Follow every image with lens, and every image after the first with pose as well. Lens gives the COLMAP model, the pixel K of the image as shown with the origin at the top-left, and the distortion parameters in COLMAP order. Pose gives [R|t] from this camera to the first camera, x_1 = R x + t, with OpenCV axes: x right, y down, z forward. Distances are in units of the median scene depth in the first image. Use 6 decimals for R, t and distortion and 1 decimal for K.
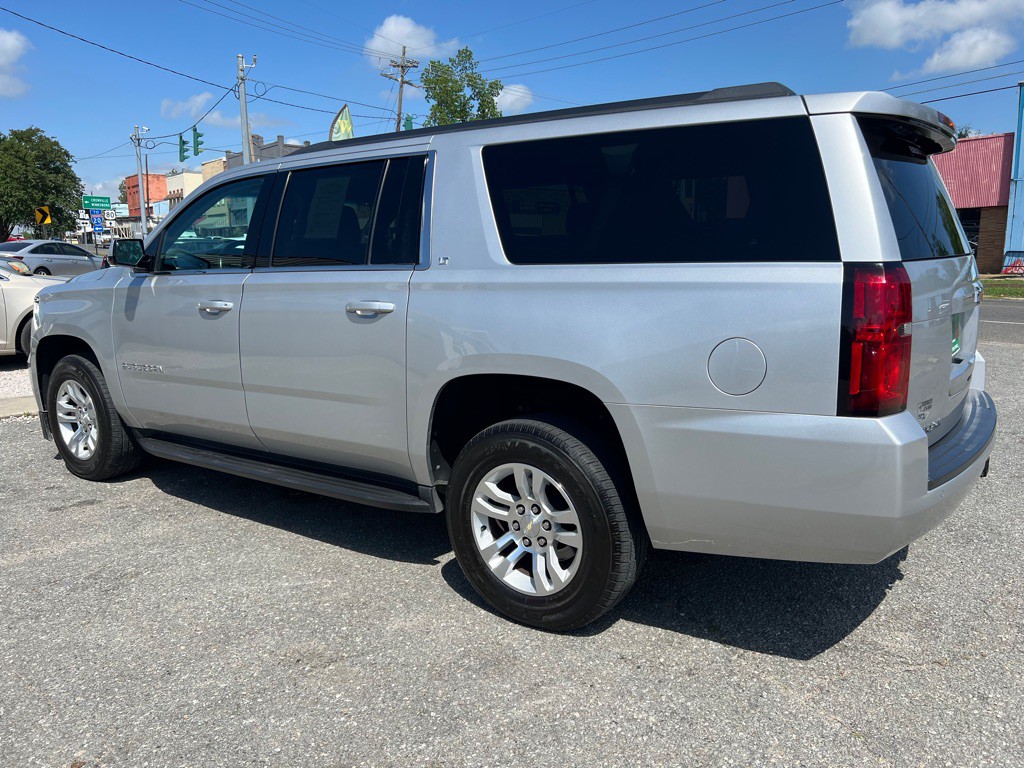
lens RADIAL K [[771.1, 0, 512.4], [0, 771.1, 382.8], [0, 0, 1]] dist [0.053934, -0.059695]
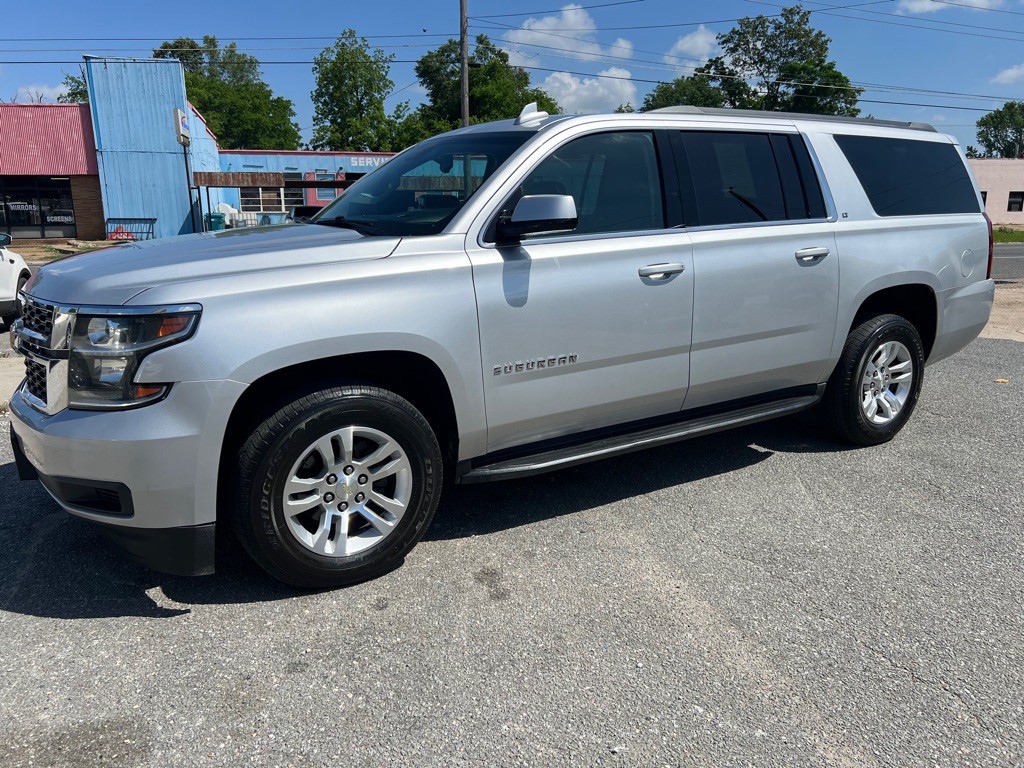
lens RADIAL K [[771.1, 0, 507.4], [0, 771.1, 380.0], [0, 0, 1]] dist [0.053934, -0.059695]
pose [[0.377573, -0.194528, 0.905316, -1.217466], [0.162405, 0.976442, 0.142078, -0.121244], [-0.911627, 0.093383, 0.400271, 0.746256]]
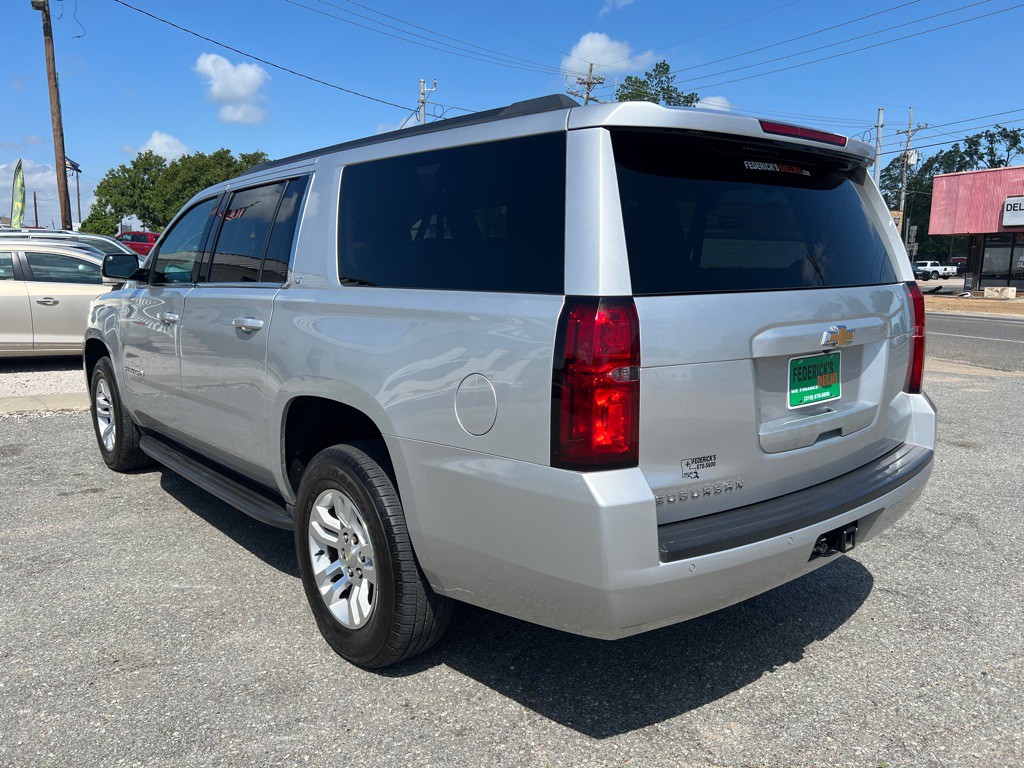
lens RADIAL K [[771.1, 0, 511.1], [0, 771.1, 383.5], [0, 0, 1]] dist [0.053934, -0.059695]
pose [[0.969288, 0.052625, -0.240231, 0.310396], [-0.056722, 0.998338, -0.010170, -0.022110], [0.239297, 0.023485, 0.970662, 0.069163]]
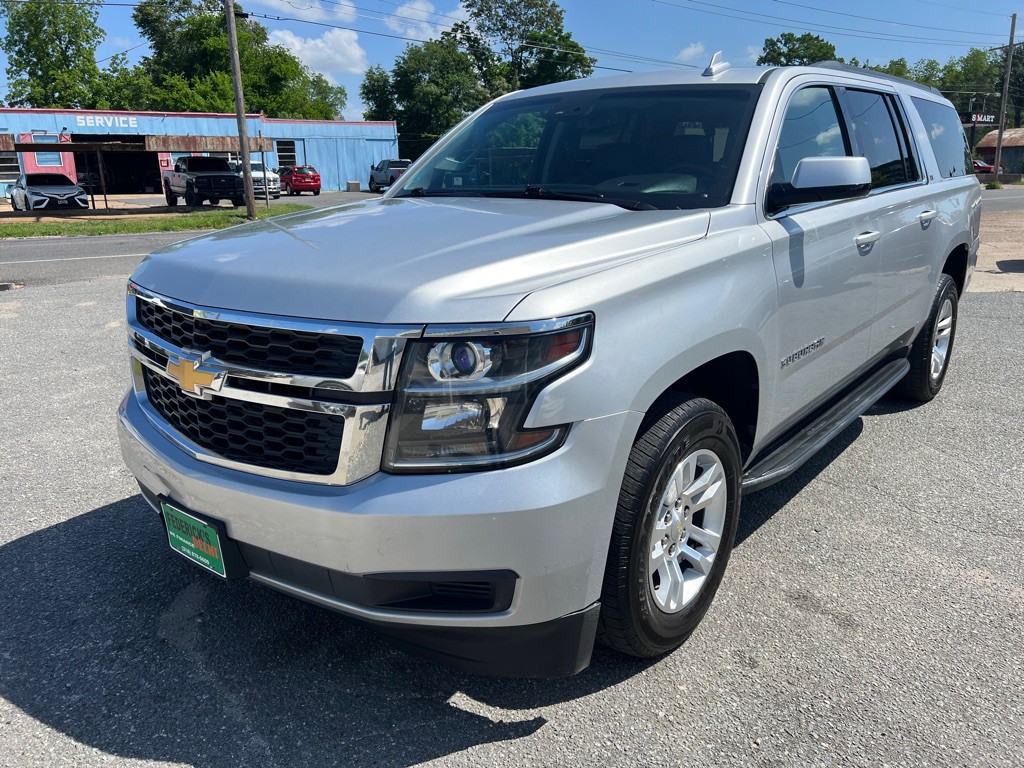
lens RADIAL K [[771.1, 0, 507.8], [0, 771.1, 379.0], [0, 0, 1]] dist [0.053934, -0.059695]
pose [[0.064852, -0.251810, 0.965601, -1.184495], [0.186081, 0.953718, 0.236213, -0.210620], [-0.980392, 0.164361, 0.108707, 1.220405]]
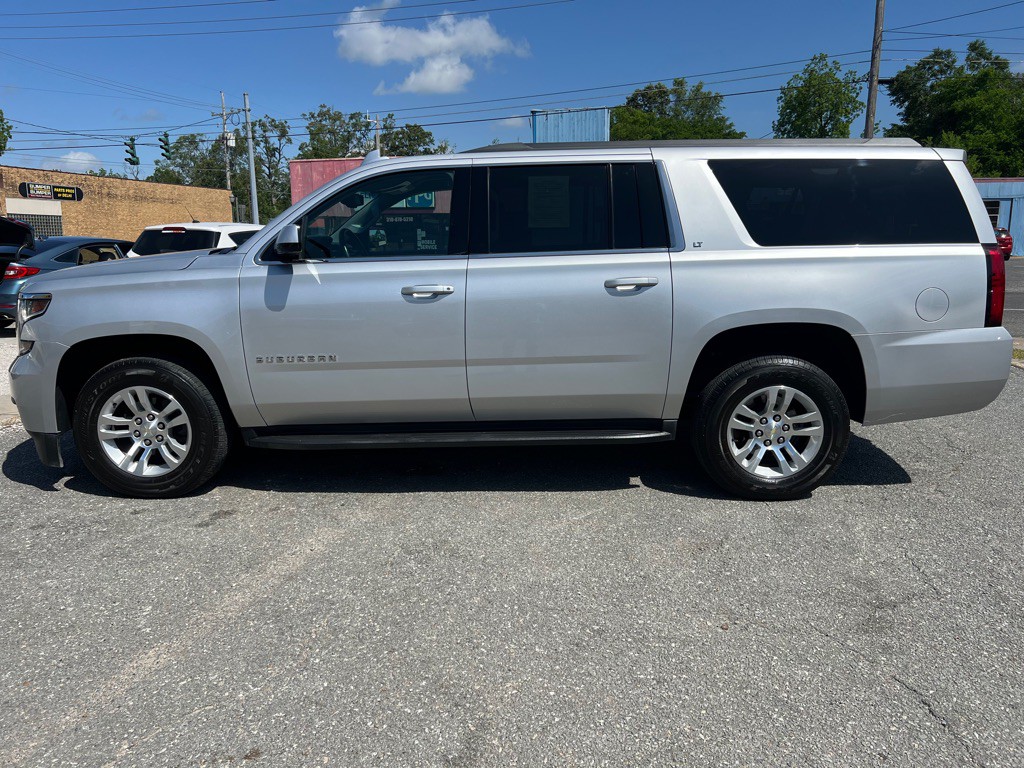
lens RADIAL K [[771.1, 0, 510.3], [0, 771.1, 381.2], [0, 0, 1]] dist [0.053934, -0.059695]
pose [[0.821470, -0.096472, 0.562032, -0.825052], [0.094436, 0.994992, 0.032759, 0.001595], [-0.562377, 0.026165, 0.826467, 0.060489]]
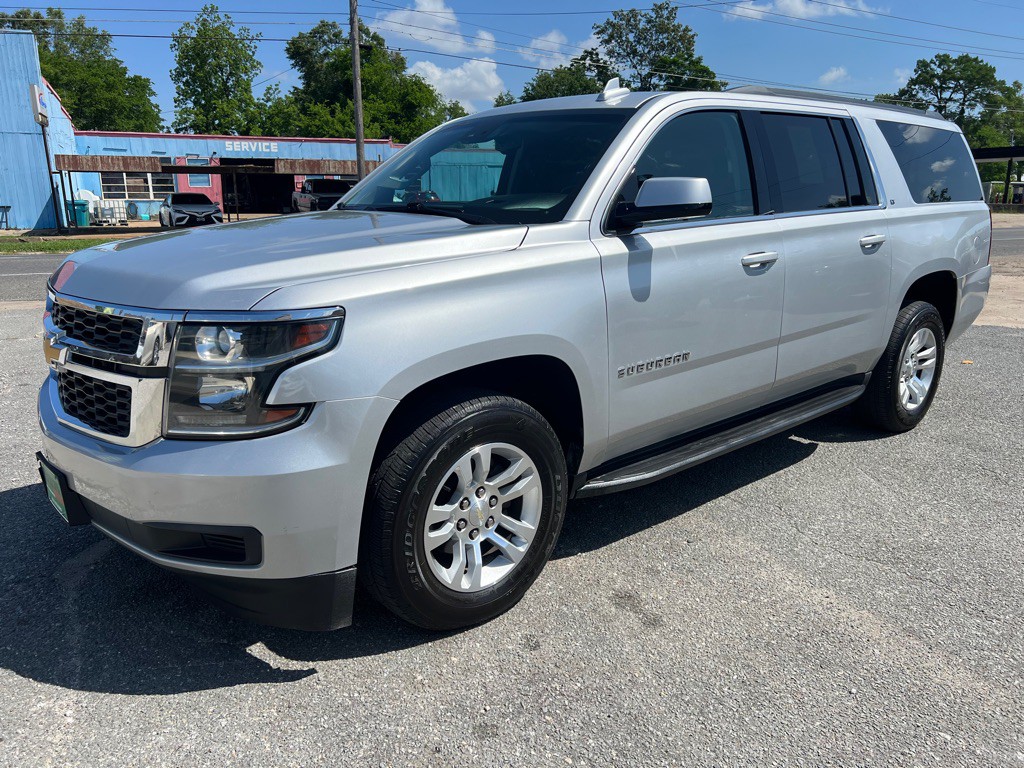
lens RADIAL K [[771.1, 0, 507.1], [0, 771.1, 385.3], [0, 0, 1]] dist [0.053934, -0.059695]
pose [[0.227623, -0.222941, 0.947885, -1.210286], [0.168927, 0.967719, 0.187040, -0.159433], [-0.958985, 0.117549, 0.257935, 0.981667]]
